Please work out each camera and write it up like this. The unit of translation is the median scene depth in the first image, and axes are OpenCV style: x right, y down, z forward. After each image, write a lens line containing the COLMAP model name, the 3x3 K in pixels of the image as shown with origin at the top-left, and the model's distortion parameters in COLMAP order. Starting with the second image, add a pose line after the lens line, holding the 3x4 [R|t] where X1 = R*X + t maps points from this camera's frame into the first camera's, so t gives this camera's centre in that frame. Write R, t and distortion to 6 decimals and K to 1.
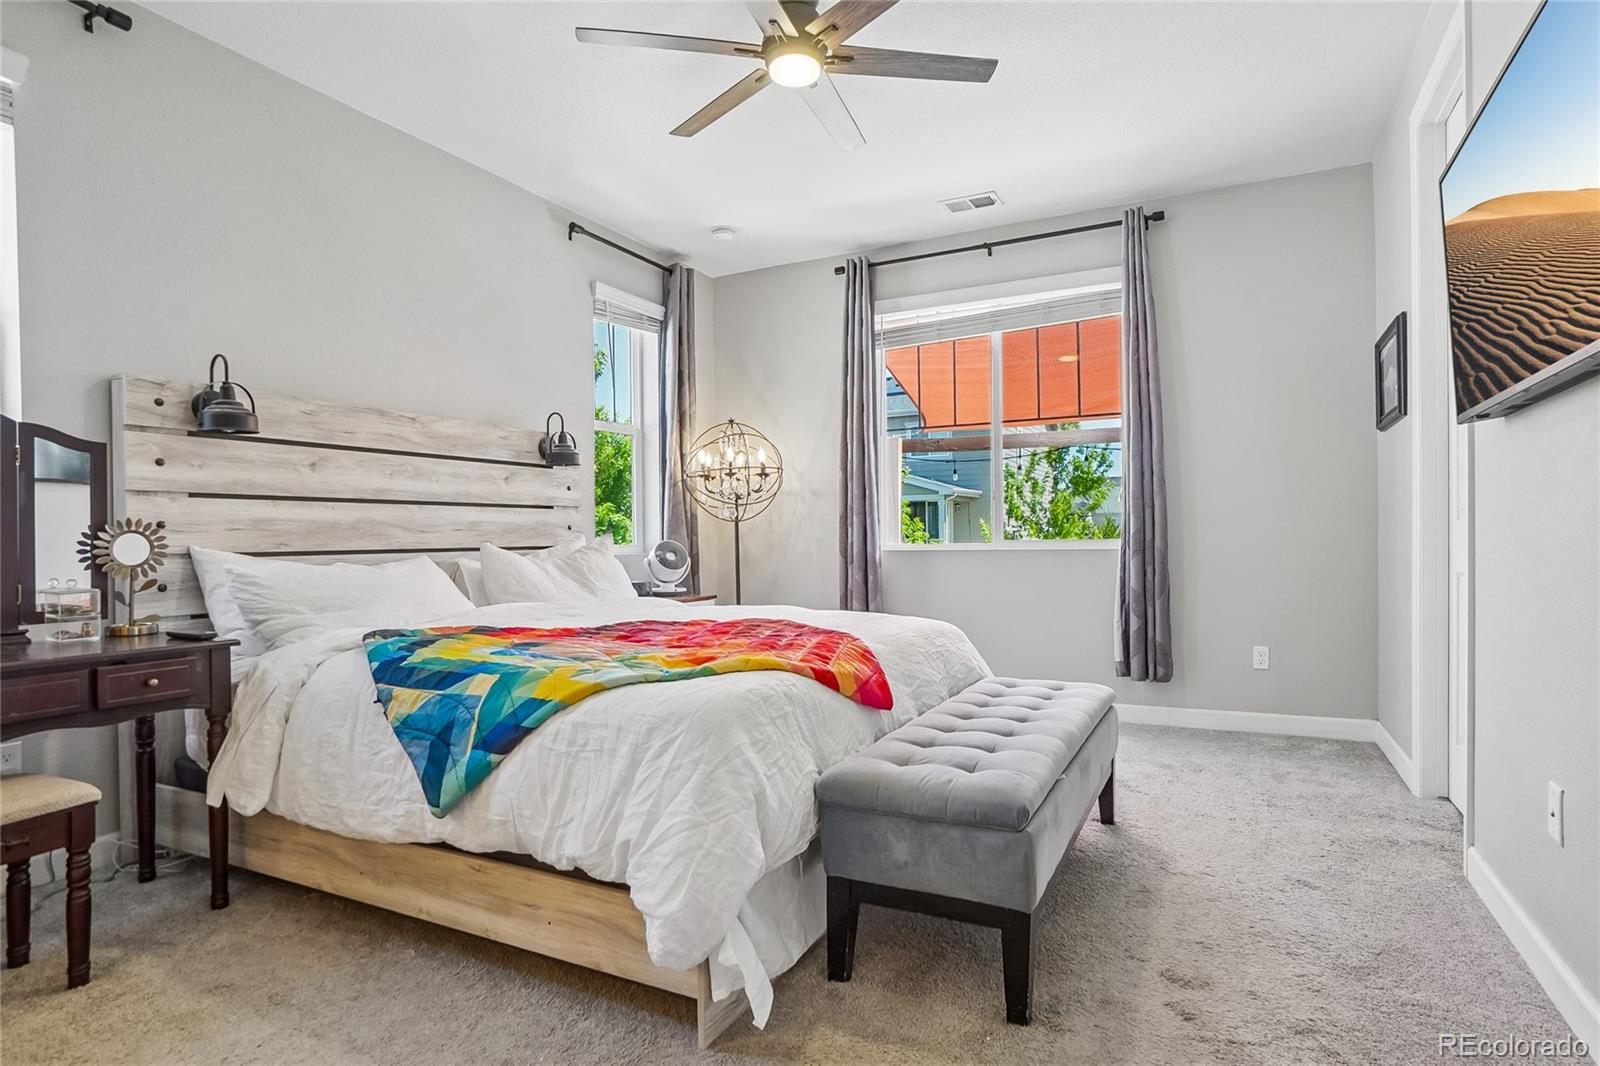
lens RADIAL K [[838.8, 0, 800.0], [0, 838.8, 533.0], [0, 0, 1]] dist [-0.034499, 0.000234]
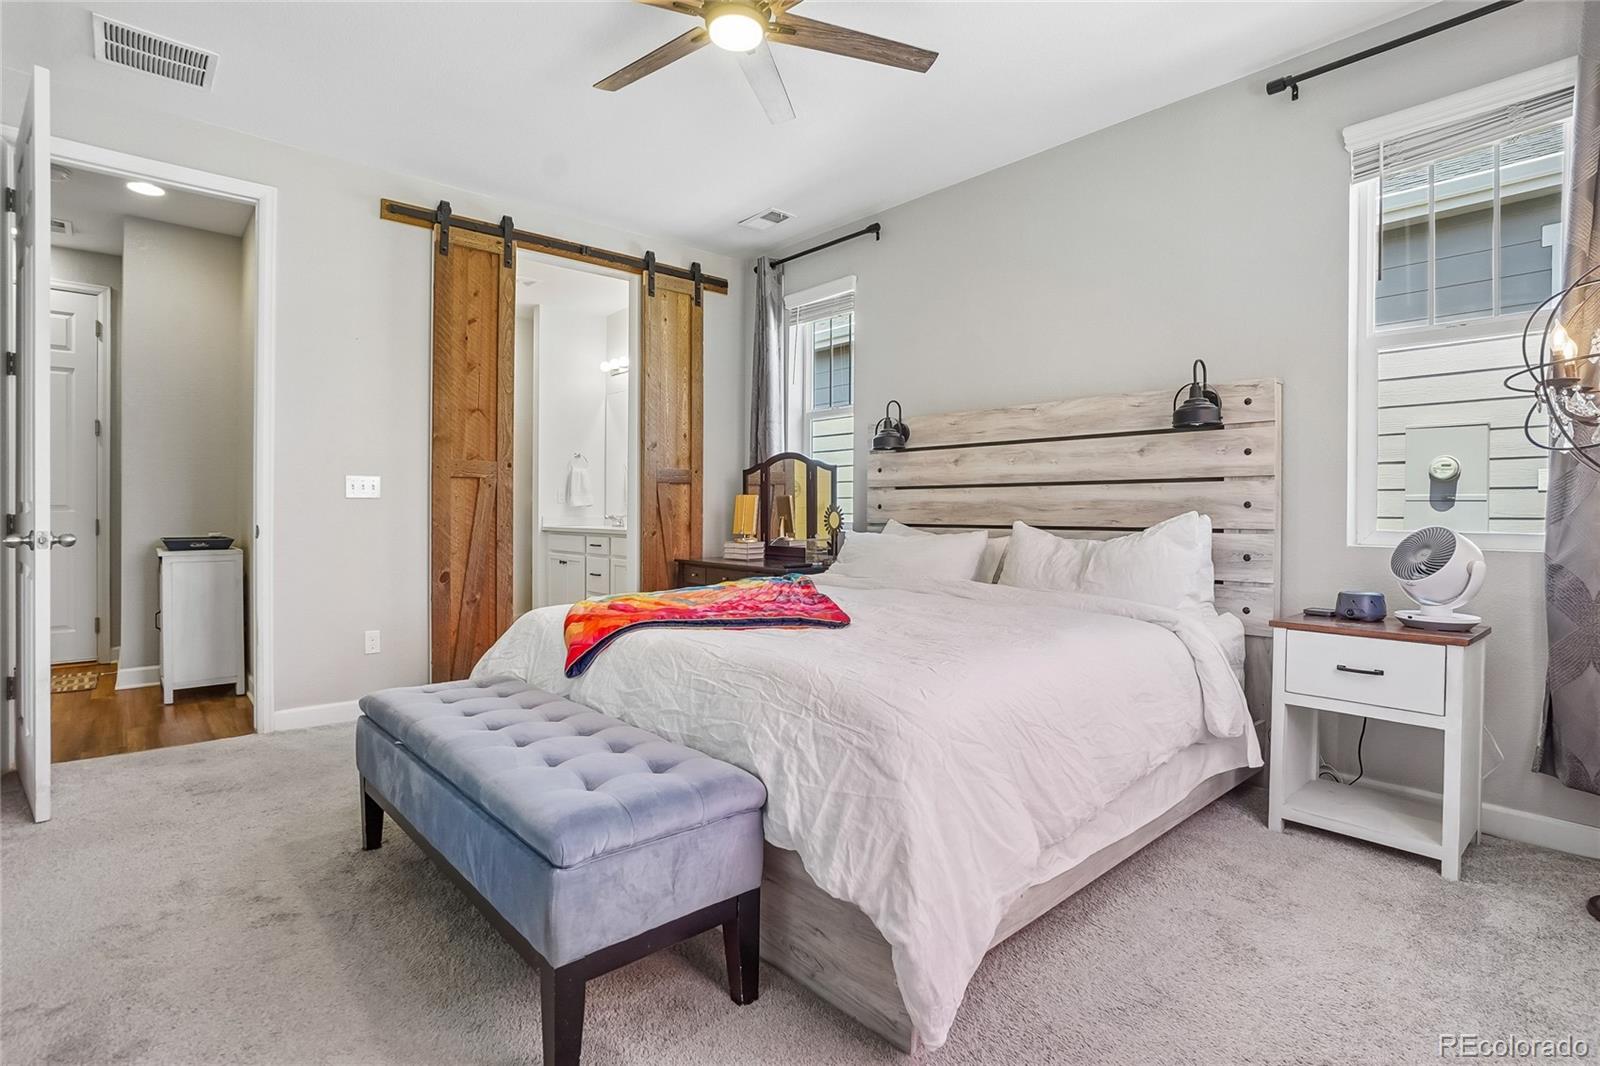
lens RADIAL K [[795.4, 0, 793.8], [0, 795.4, 502.4], [0, 0, 1]] dist [-0.051043, 0.022191]
pose [[-0.363301, -0.011671, -0.931599, 0.512756], [-0.002978, 0.999931, -0.011366, 0.000469], [0.931667, -0.001355, -0.363310, 0.878153]]
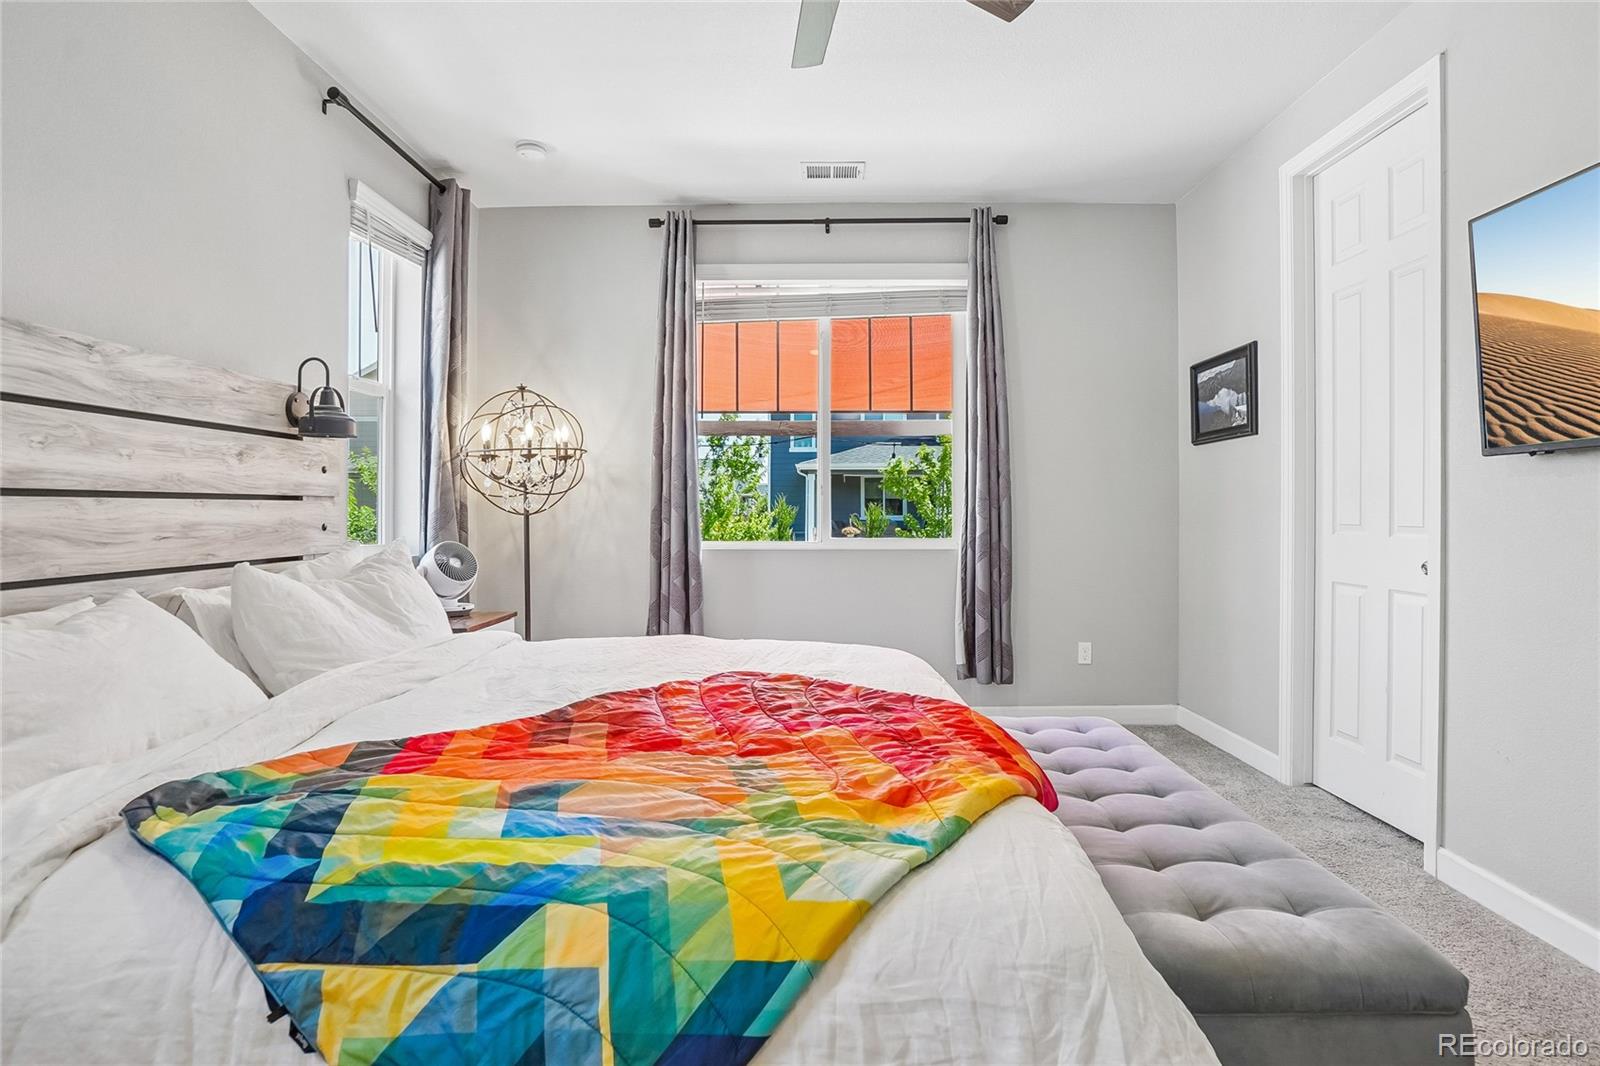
lens RADIAL K [[795.4, 0, 793.8], [0, 795.4, 502.4], [0, 0, 1]] dist [-0.051043, 0.022191]
pose [[0.896367, 0.016364, 0.443011, -0.215076], [-0.013710, 0.999864, -0.009194, -0.026141], [-0.443101, 0.002168, 0.896469, 0.254072]]
